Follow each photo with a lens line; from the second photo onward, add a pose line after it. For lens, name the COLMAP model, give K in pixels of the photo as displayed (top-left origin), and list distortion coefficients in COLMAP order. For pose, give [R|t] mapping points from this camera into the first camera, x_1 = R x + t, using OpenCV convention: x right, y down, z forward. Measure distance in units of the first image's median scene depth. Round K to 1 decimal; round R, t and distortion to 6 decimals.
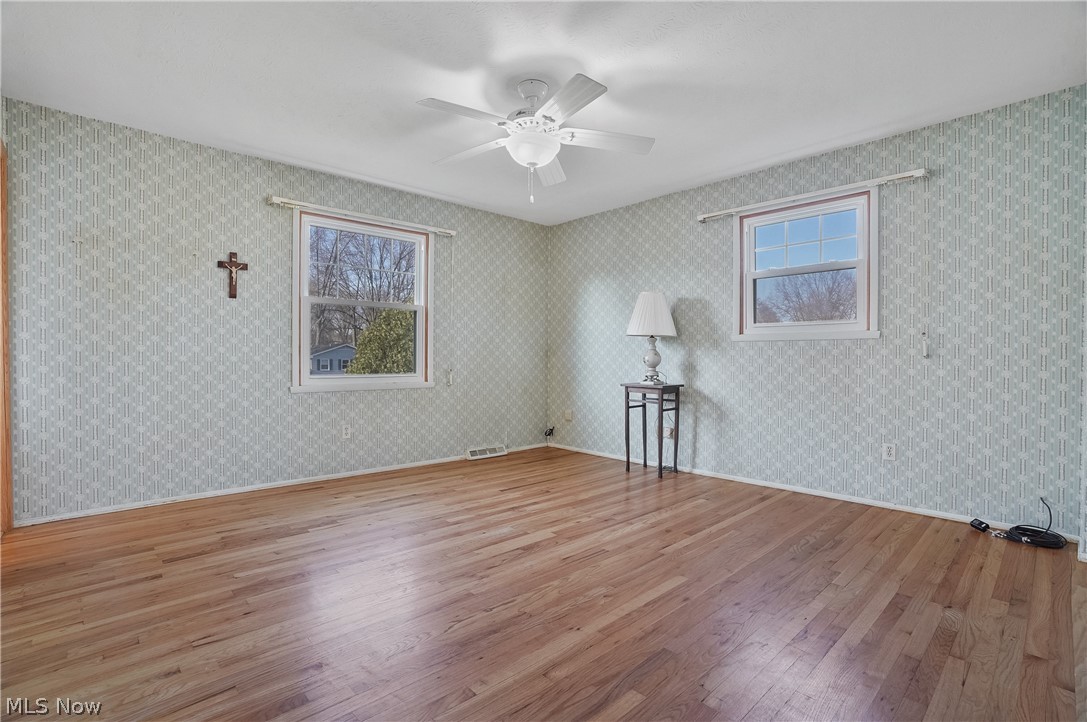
lens RADIAL K [[506.5, 0, 547.0], [0, 506.5, 365.1], [0, 0, 1]] dist [-0.072272, 0.025415]
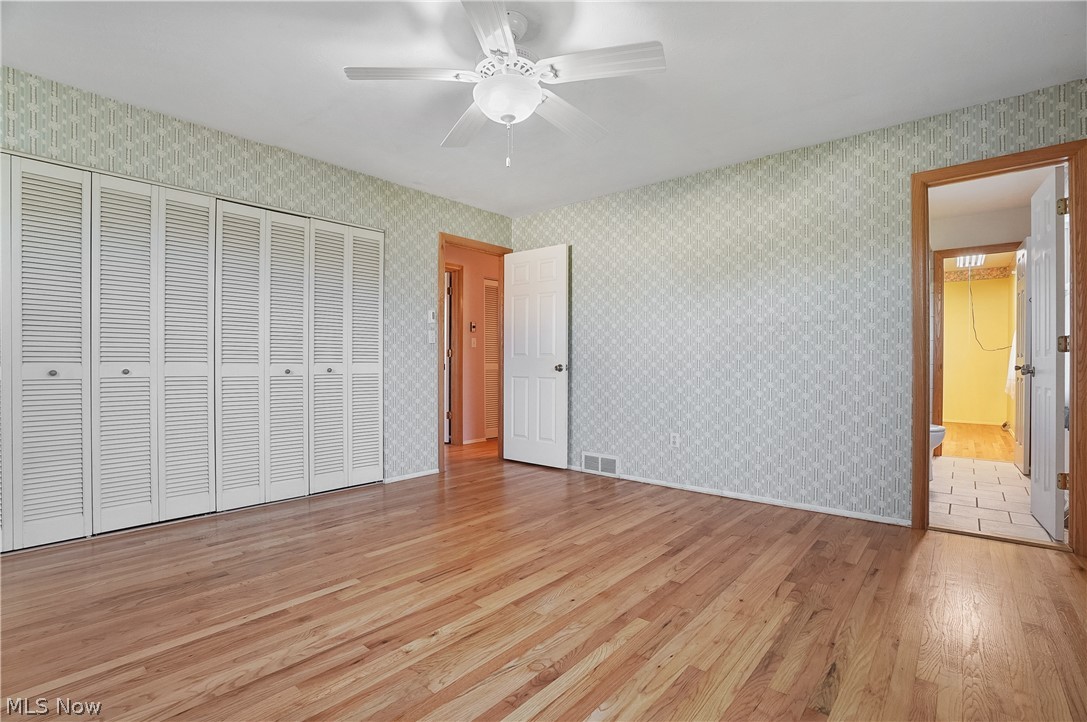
lens RADIAL K [[506.5, 0, 547.0], [0, 506.5, 365.1], [0, 0, 1]] dist [-0.072272, 0.025415]
pose [[-0.994035, -0.005256, -0.108931, -0.006277], [-0.007424, 0.999782, 0.019509, -0.026085], [0.108805, 0.020201, -0.993858, 1.799232]]
